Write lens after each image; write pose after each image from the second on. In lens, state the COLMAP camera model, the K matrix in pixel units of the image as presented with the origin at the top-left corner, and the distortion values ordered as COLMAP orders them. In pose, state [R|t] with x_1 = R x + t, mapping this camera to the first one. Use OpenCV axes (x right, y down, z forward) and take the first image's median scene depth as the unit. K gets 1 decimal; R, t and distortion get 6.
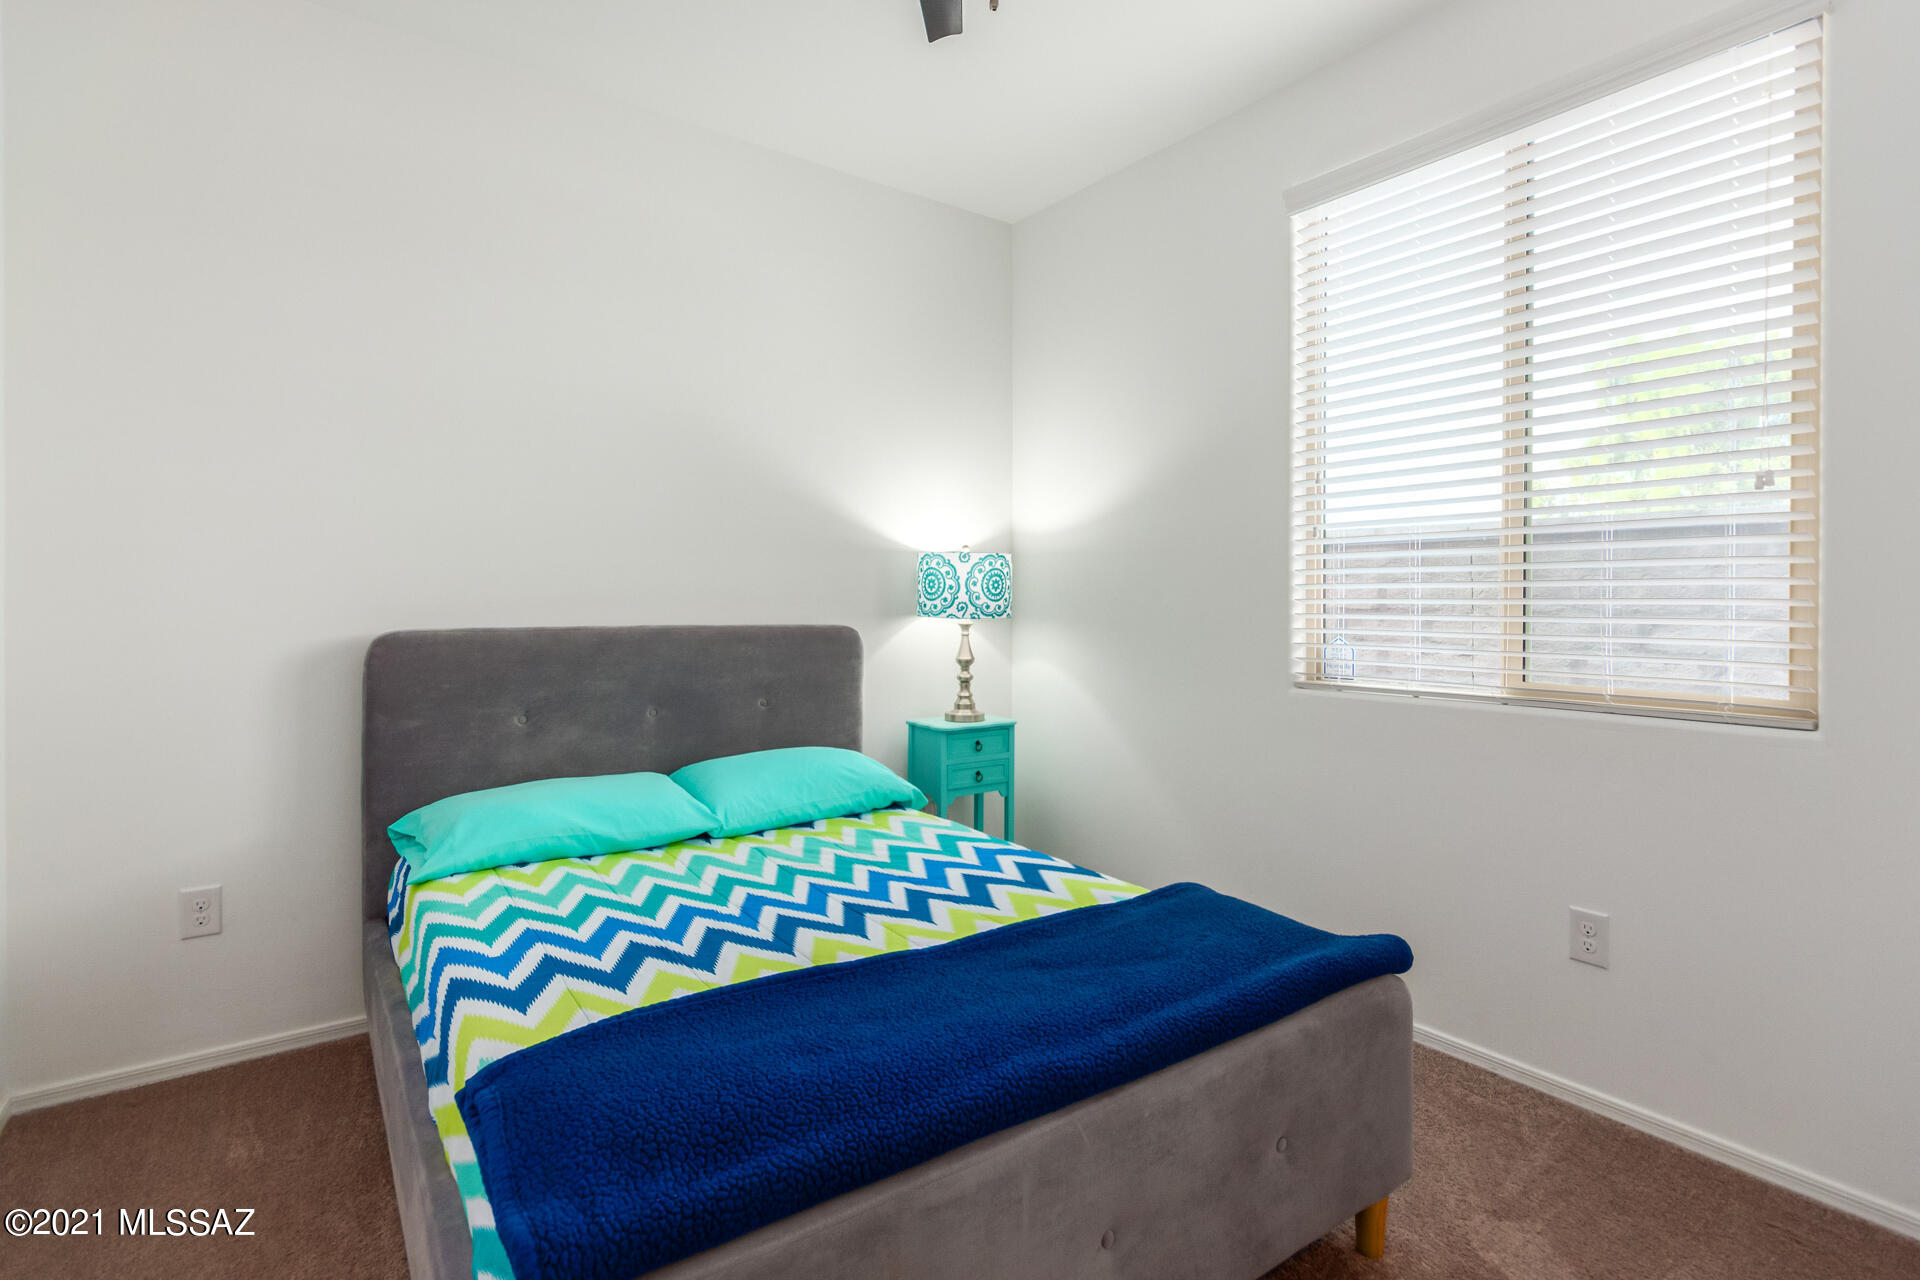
lens RADIAL K [[904.1, 0, 959.3], [0, 904.1, 632.9], [0, 0, 1]] dist [0.003710, 0.000831]
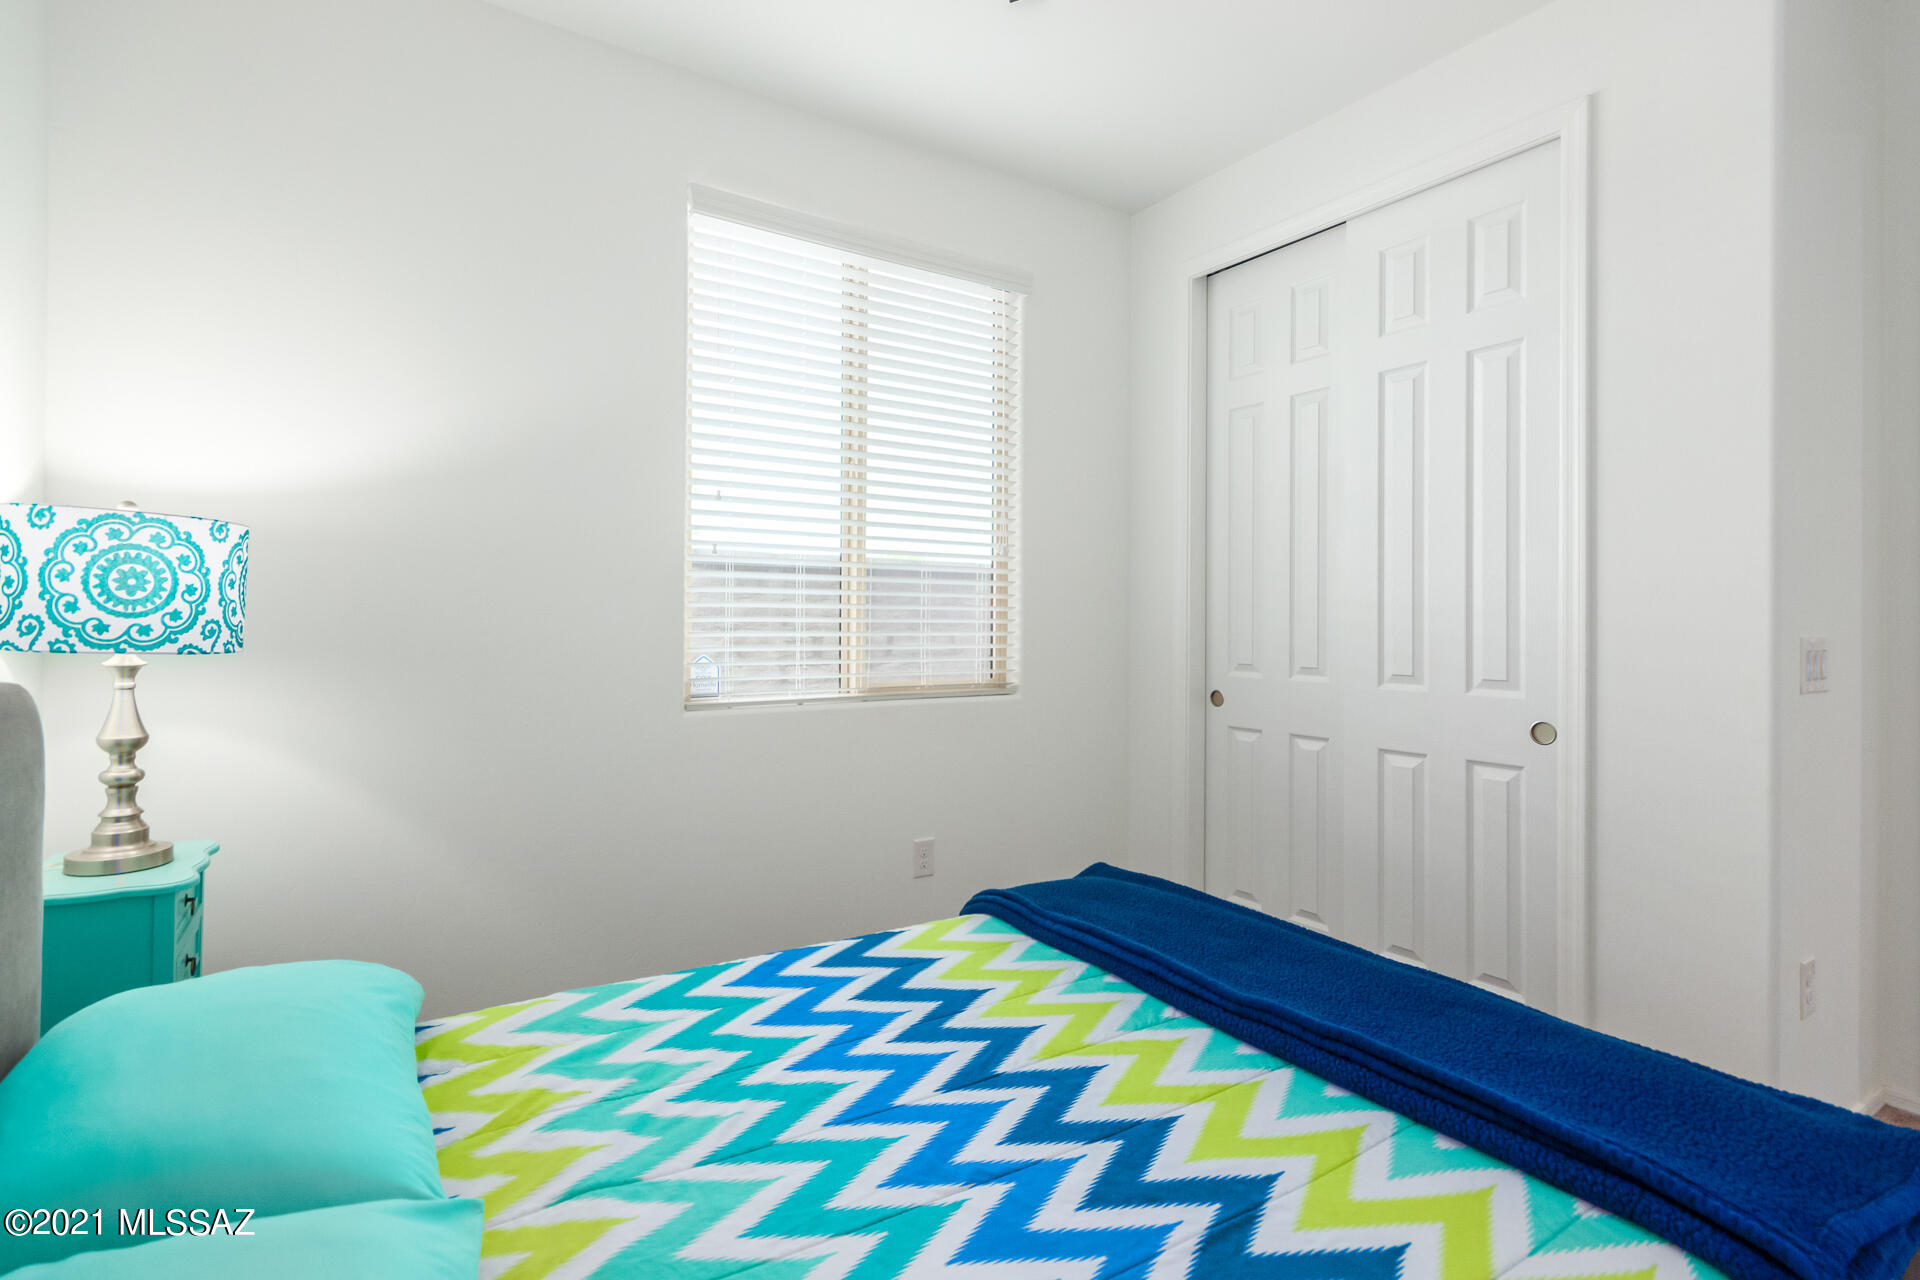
lens RADIAL K [[887.0, 0, 957.0], [0, 887.0, 632.3], [0, 0, 1]] dist [-0.015245, 0.000246]
pose [[0.070387, -0.015879, 0.997393, -0.449753], [0.029677, 0.999464, 0.013818, -0.022082], [-0.997078, 0.028627, 0.070820, 0.561270]]
